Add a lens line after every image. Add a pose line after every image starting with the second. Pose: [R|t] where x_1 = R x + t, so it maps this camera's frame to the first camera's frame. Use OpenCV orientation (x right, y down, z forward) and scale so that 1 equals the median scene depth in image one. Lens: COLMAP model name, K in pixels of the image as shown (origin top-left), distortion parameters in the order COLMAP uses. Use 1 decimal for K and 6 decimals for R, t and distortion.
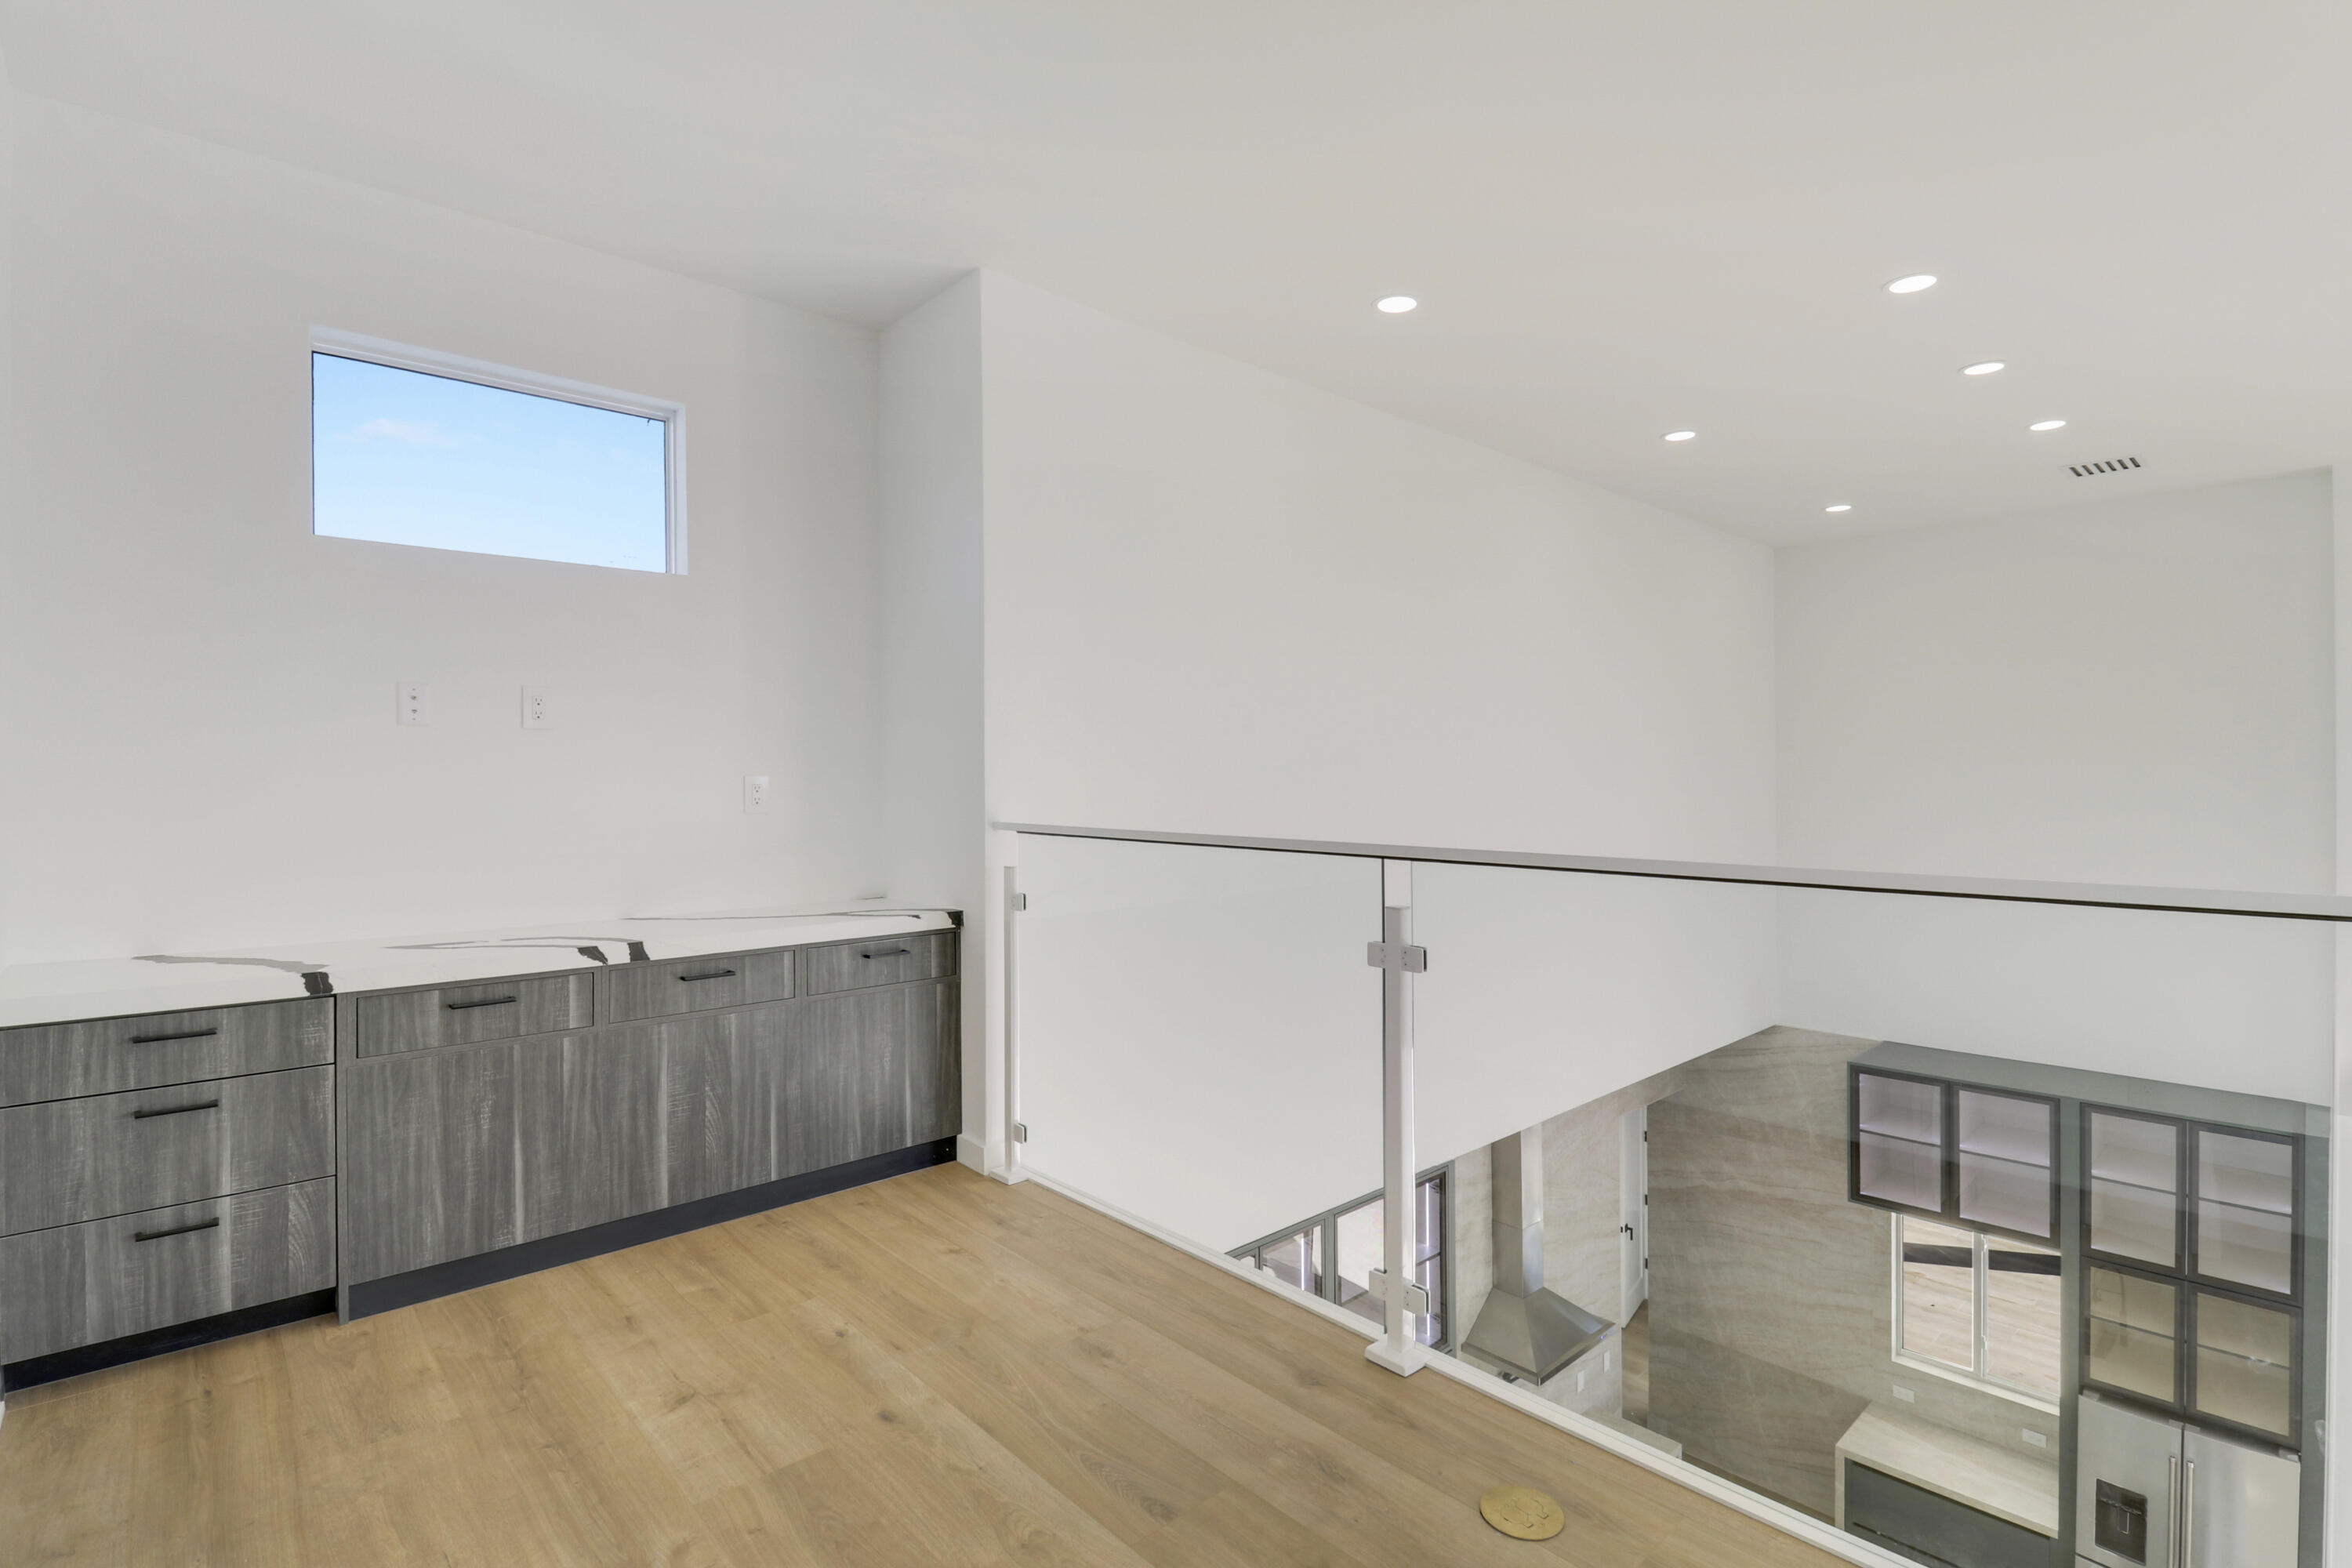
lens RADIAL K [[1102.2, 0, 1192.4], [0, 1102.2, 761.5], [0, 0, 1]] dist [-0.002302, -0.009823]
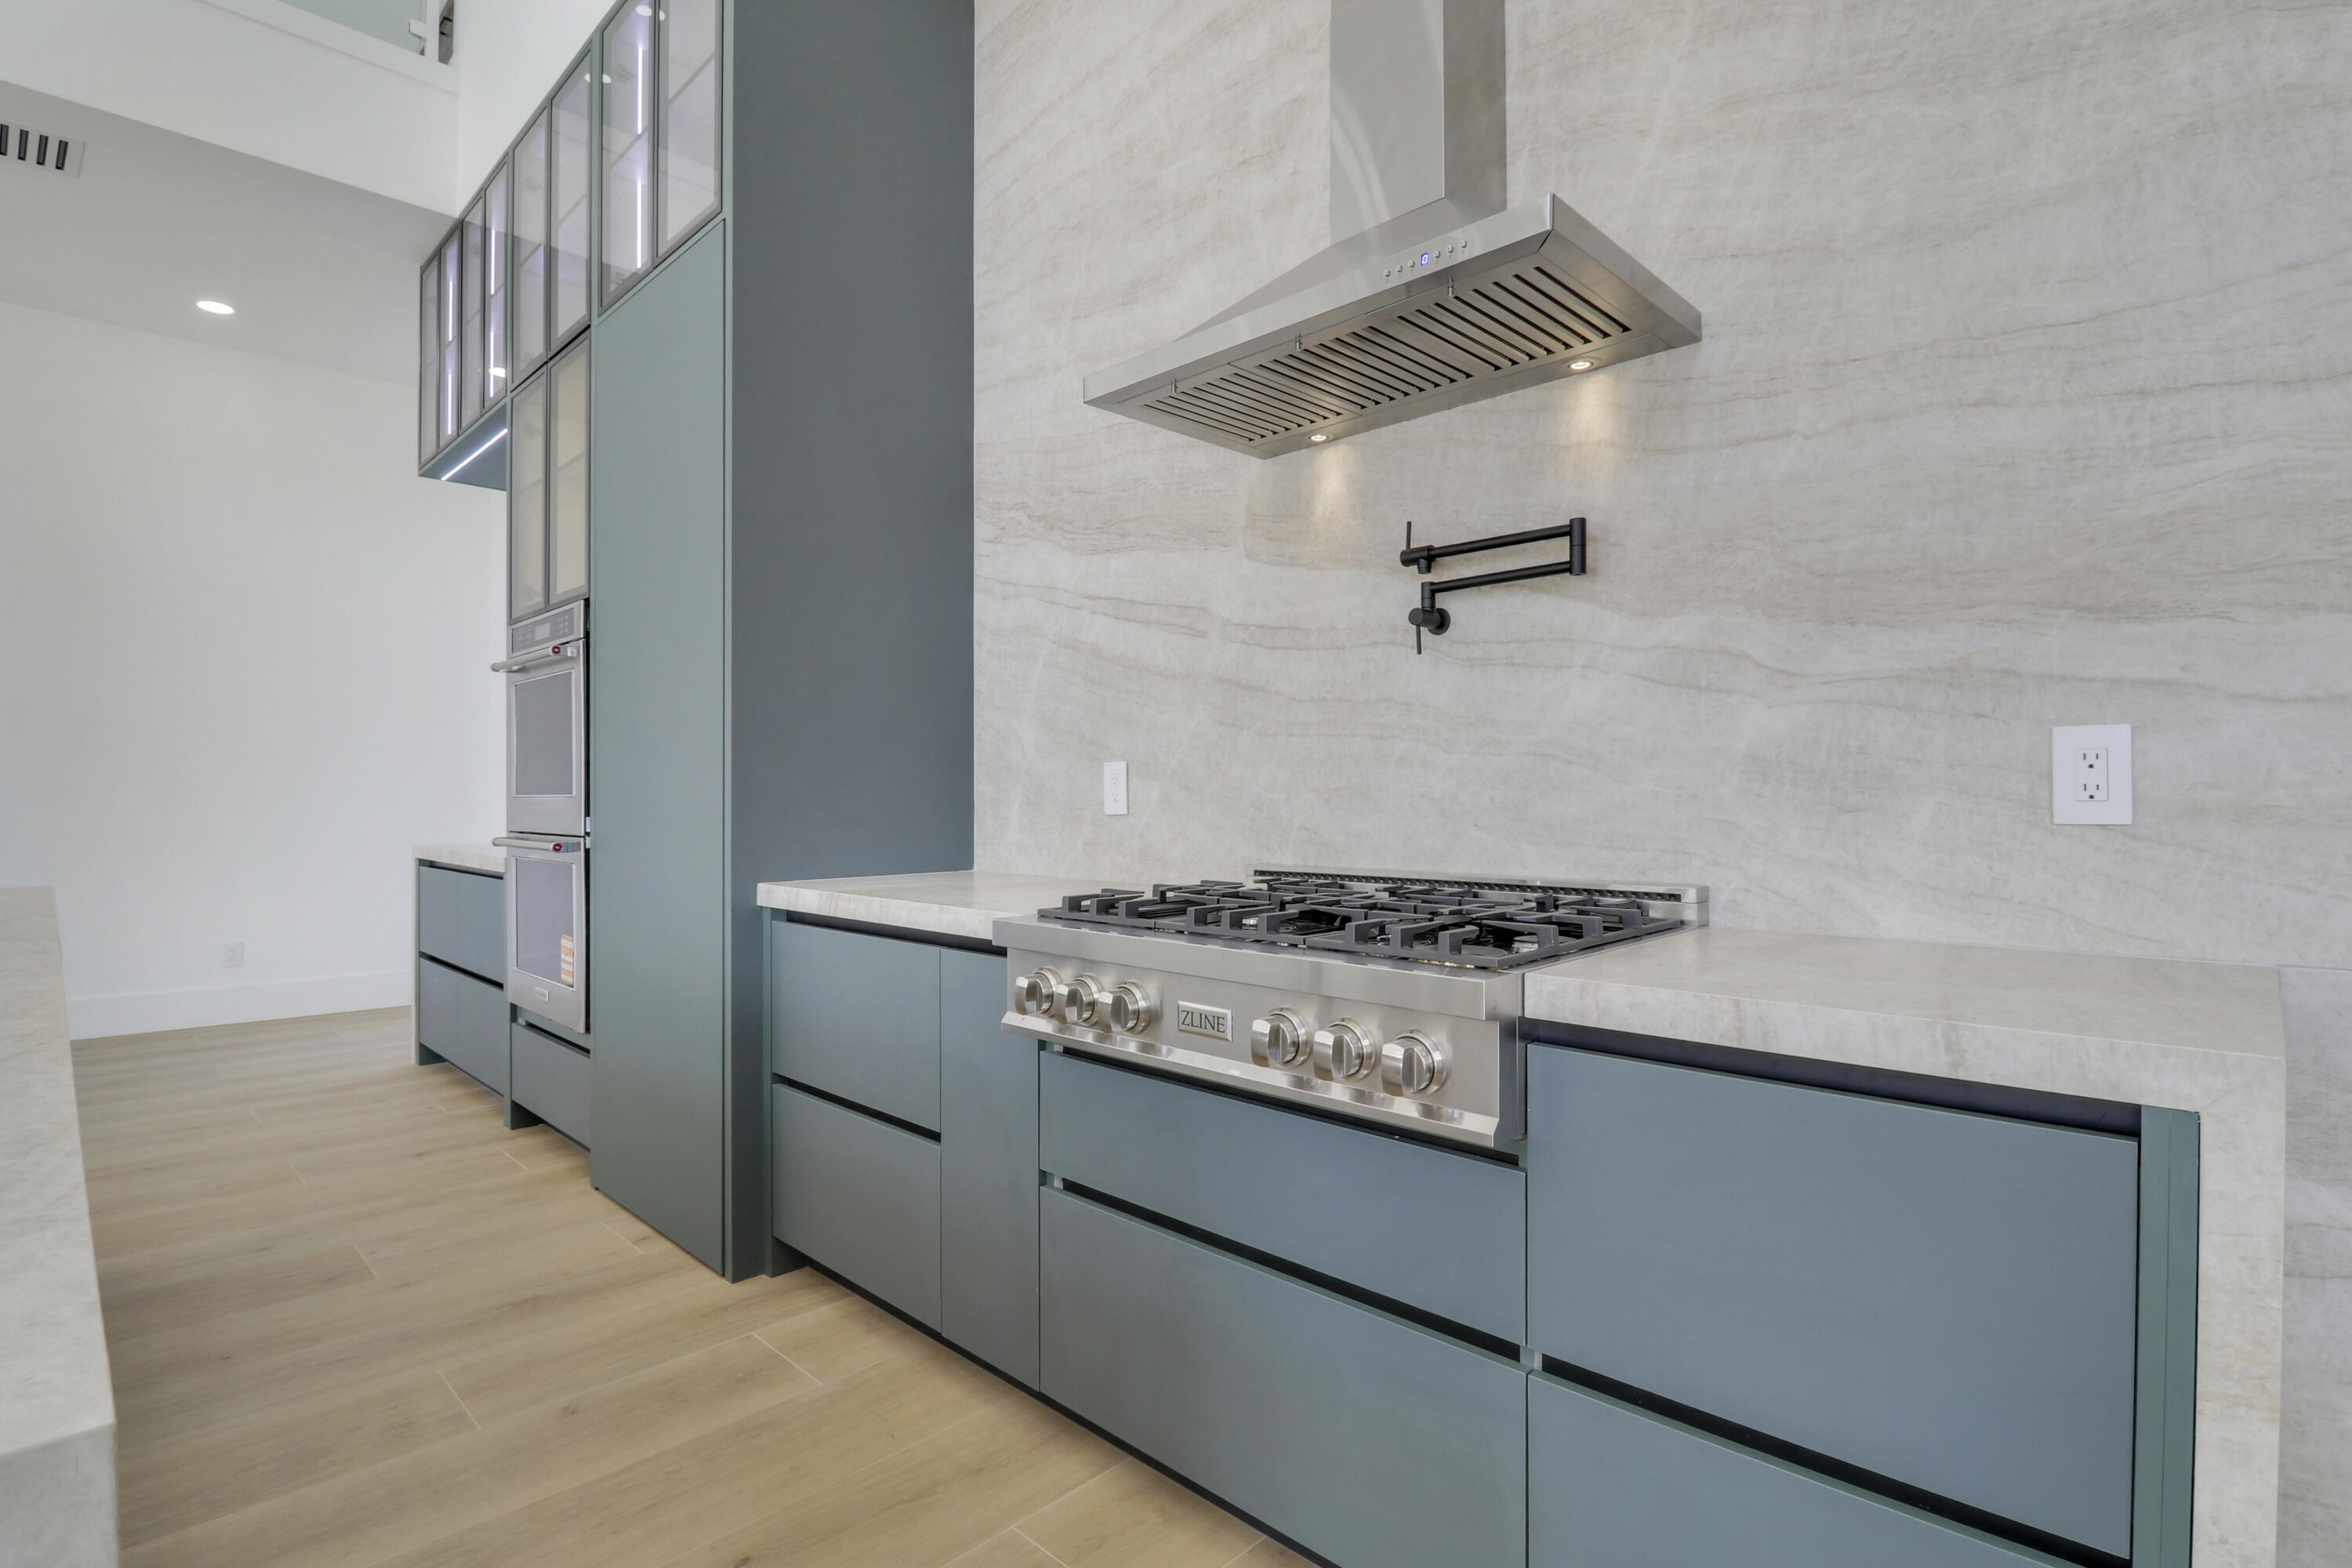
lens RADIAL K [[1102.2, 0, 1200.3], [0, 1102.2, 802.5], [0, 0, 1]] dist [-0.002302, -0.009823]
pose [[0.066363, 0.004737, -0.997784, 0.571460], [0.006426, 0.999966, 0.005175, 0.609572], [0.997775, -0.006755, 0.066331, 0.898600]]
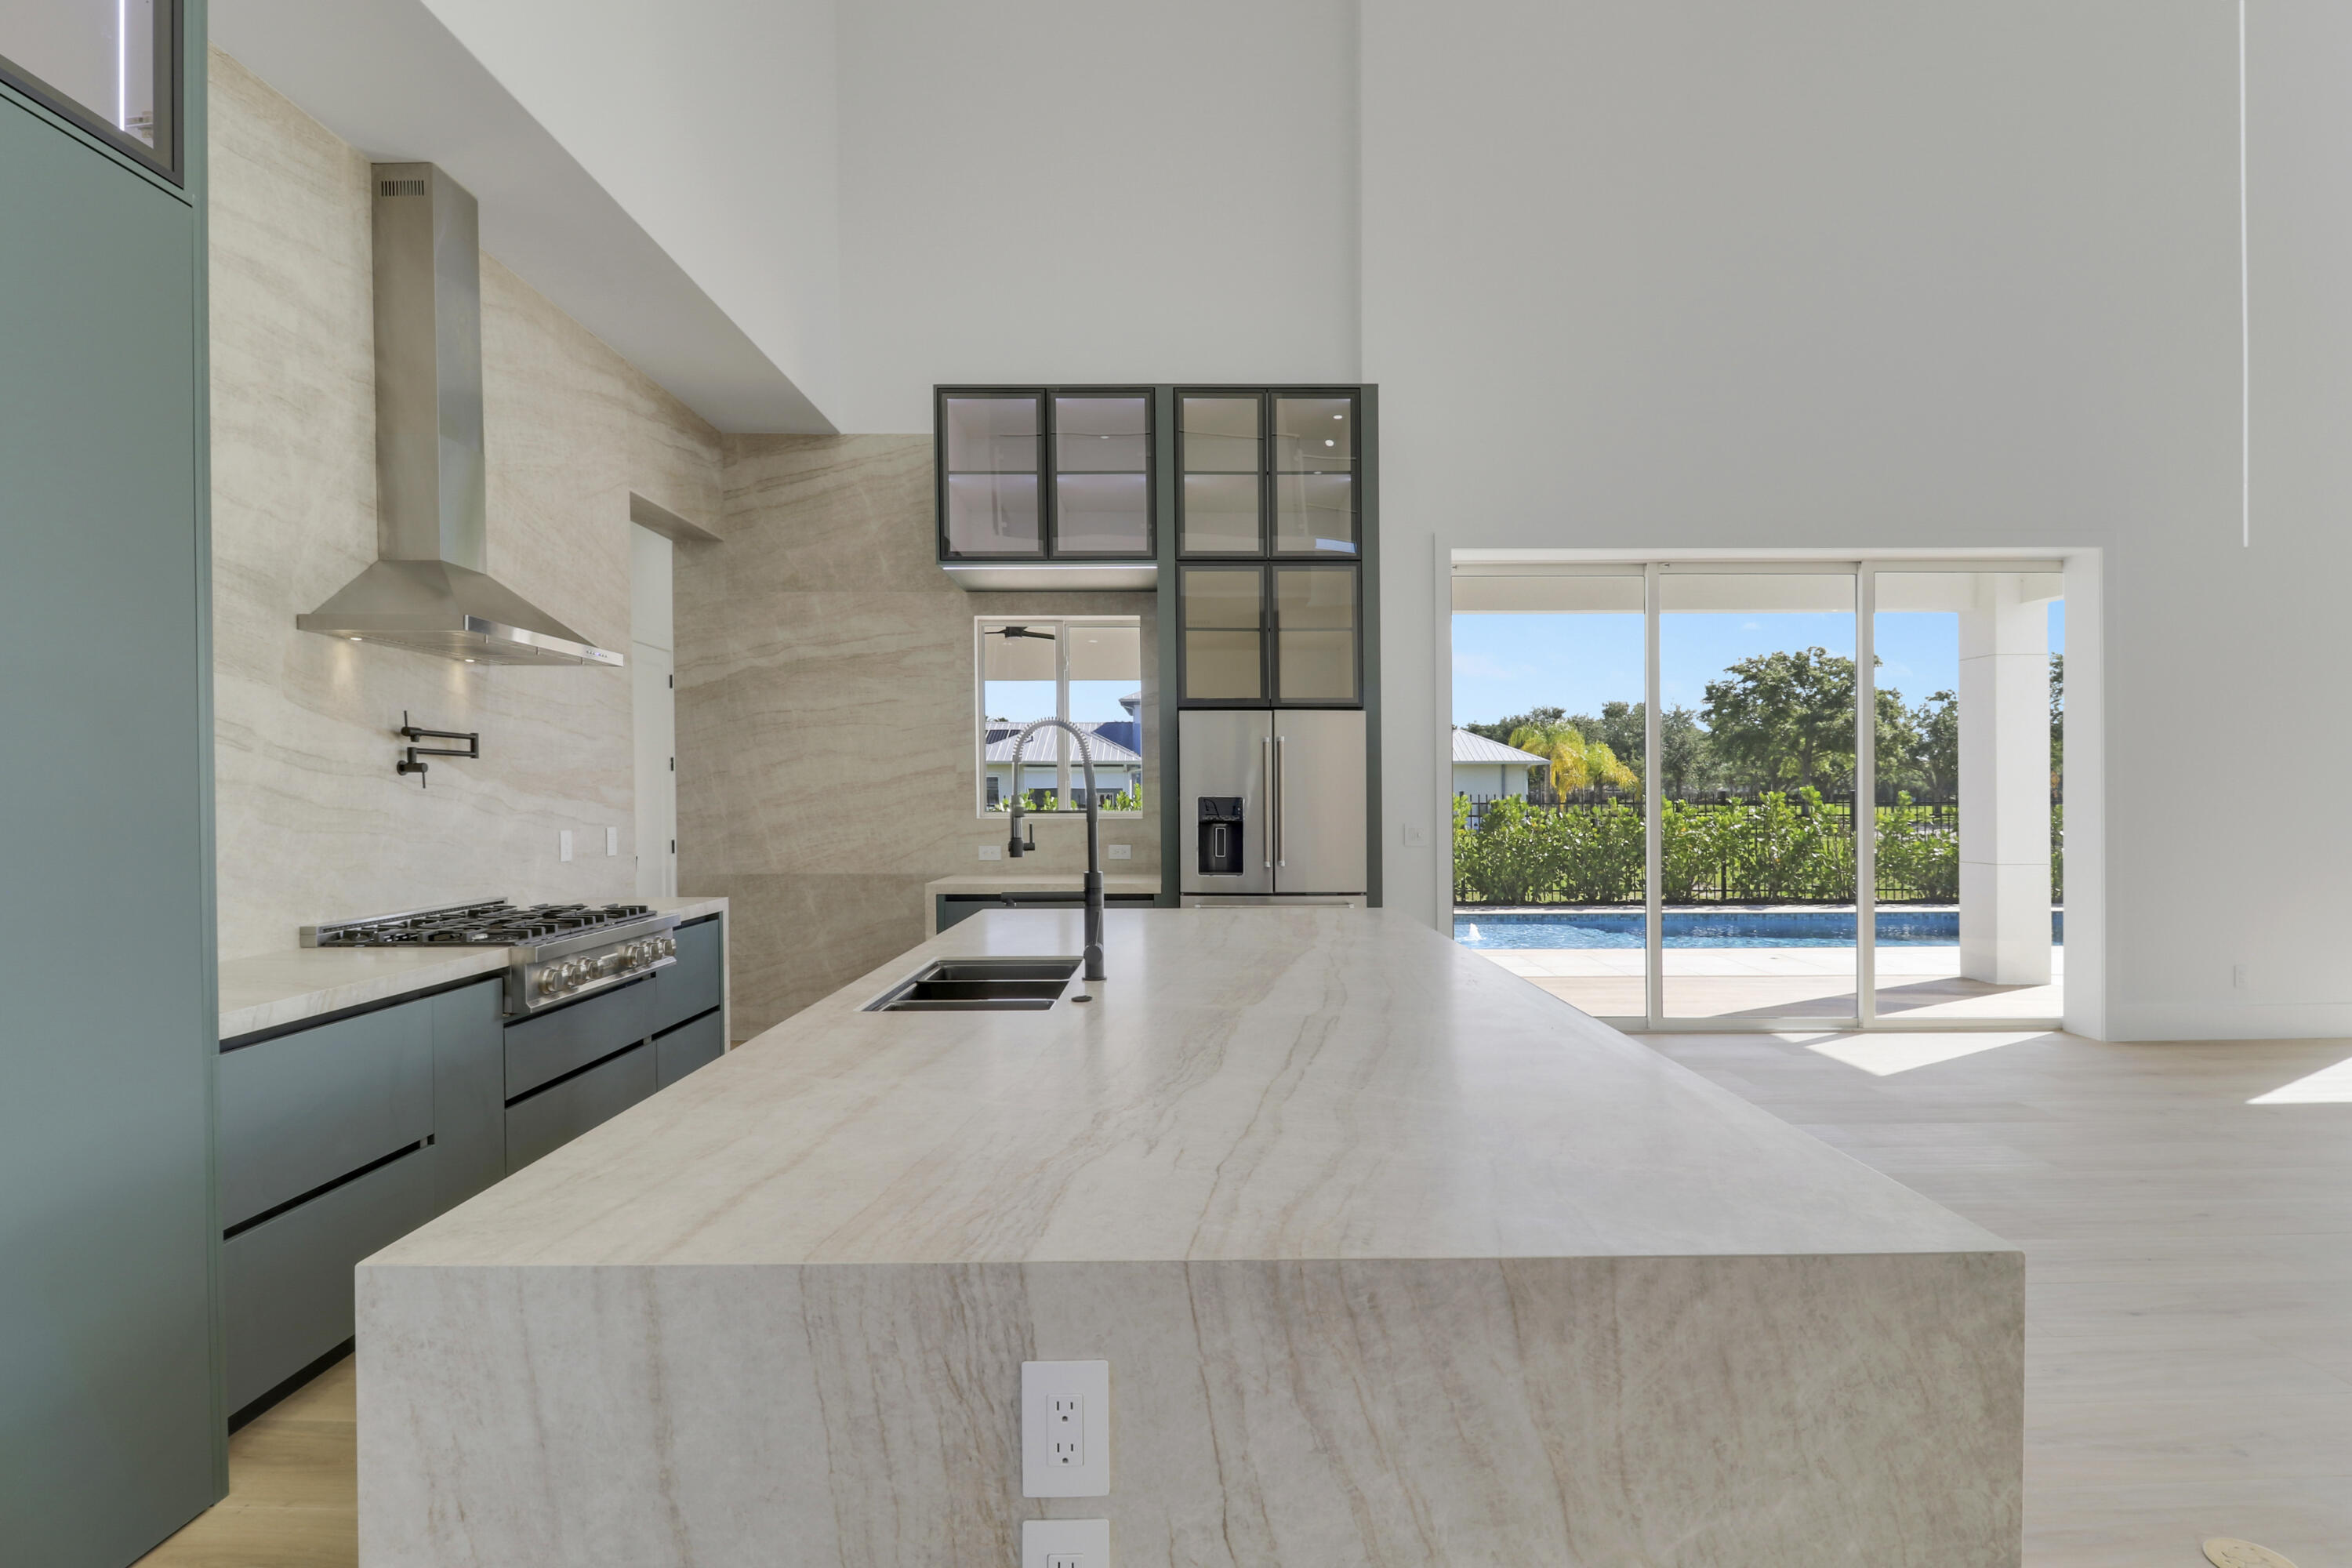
lens RADIAL K [[1102.2, 0, 1176.1], [0, 1102.2, 815.2], [0, 0, 1]] dist [-0.002302, -0.009823]
pose [[0.681092, -0.015473, 0.732034, 0.142082], [-0.002363, 0.999725, 0.023330, 0.571778], [-0.732194, -0.017619, 0.680869, 0.349125]]
